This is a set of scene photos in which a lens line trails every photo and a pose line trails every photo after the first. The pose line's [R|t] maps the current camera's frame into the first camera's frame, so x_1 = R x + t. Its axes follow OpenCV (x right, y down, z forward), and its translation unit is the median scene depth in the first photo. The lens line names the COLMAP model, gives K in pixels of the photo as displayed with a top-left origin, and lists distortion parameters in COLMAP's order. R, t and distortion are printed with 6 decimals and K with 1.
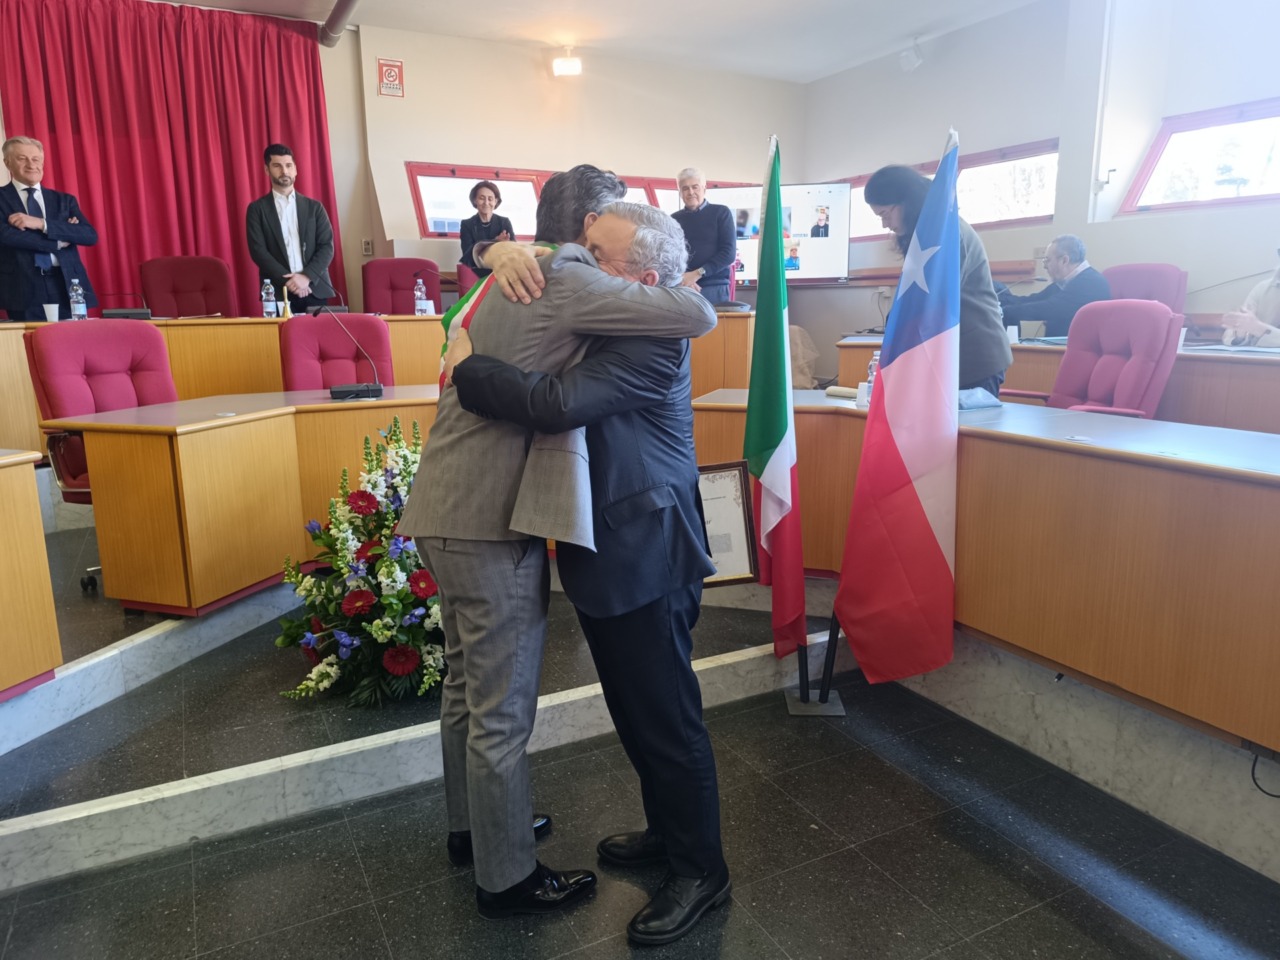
lens RADIAL K [[882.5, 0, 644.7], [0, 882.5, 474.8], [0, 0, 1]] dist [0.024558, -0.031527]
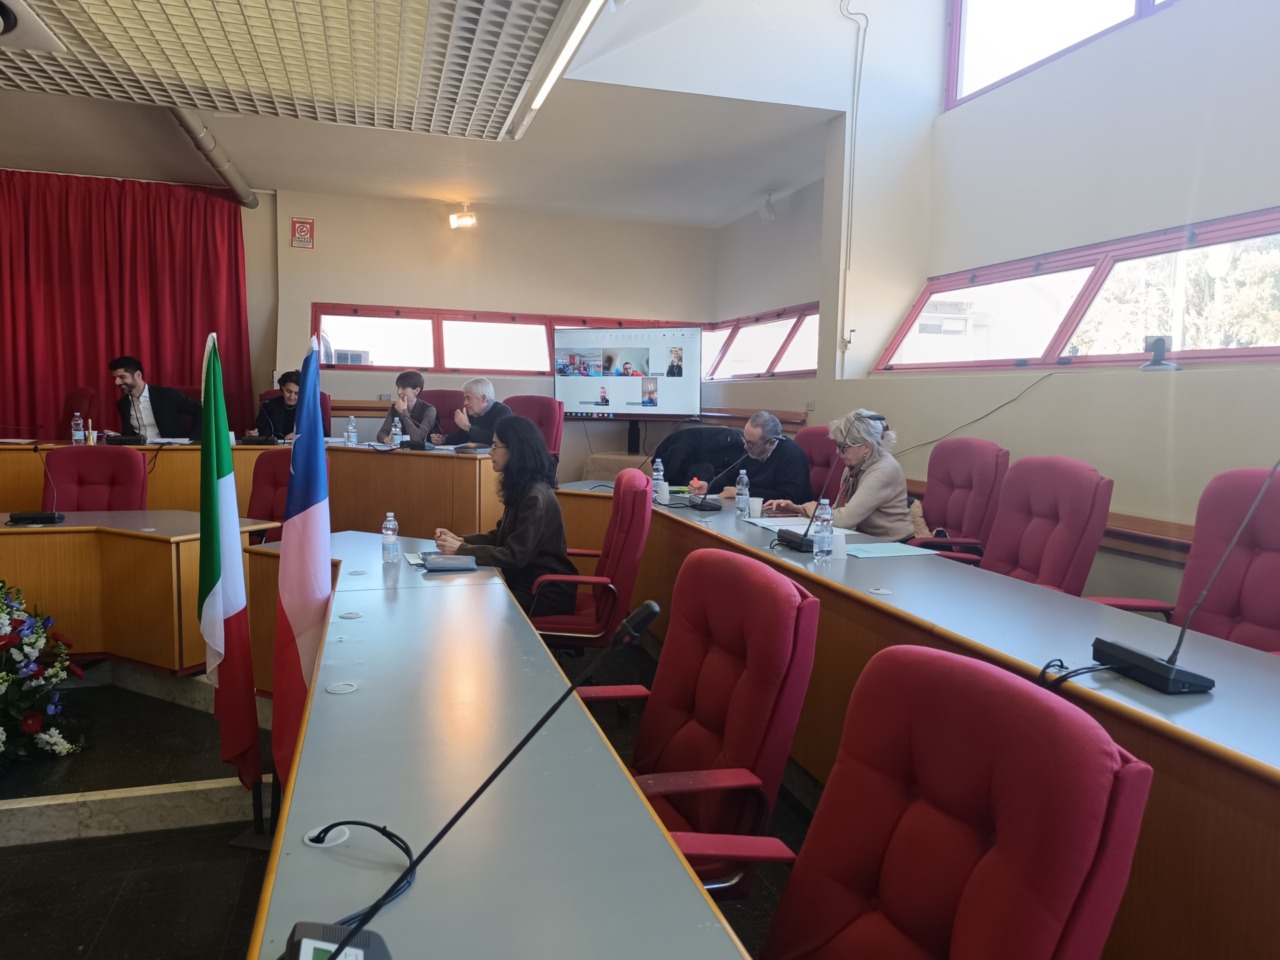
lens RADIAL K [[873.2, 0, 644.8], [0, 873.2, 478.7], [0, 0, 1]] dist [0.039962, -0.044667]
pose [[0.981691, 0.046964, -0.184601, 0.870465], [-0.065855, 0.993047, -0.097571, -0.106786], [0.178735, 0.107941, 0.977958, -0.019551]]
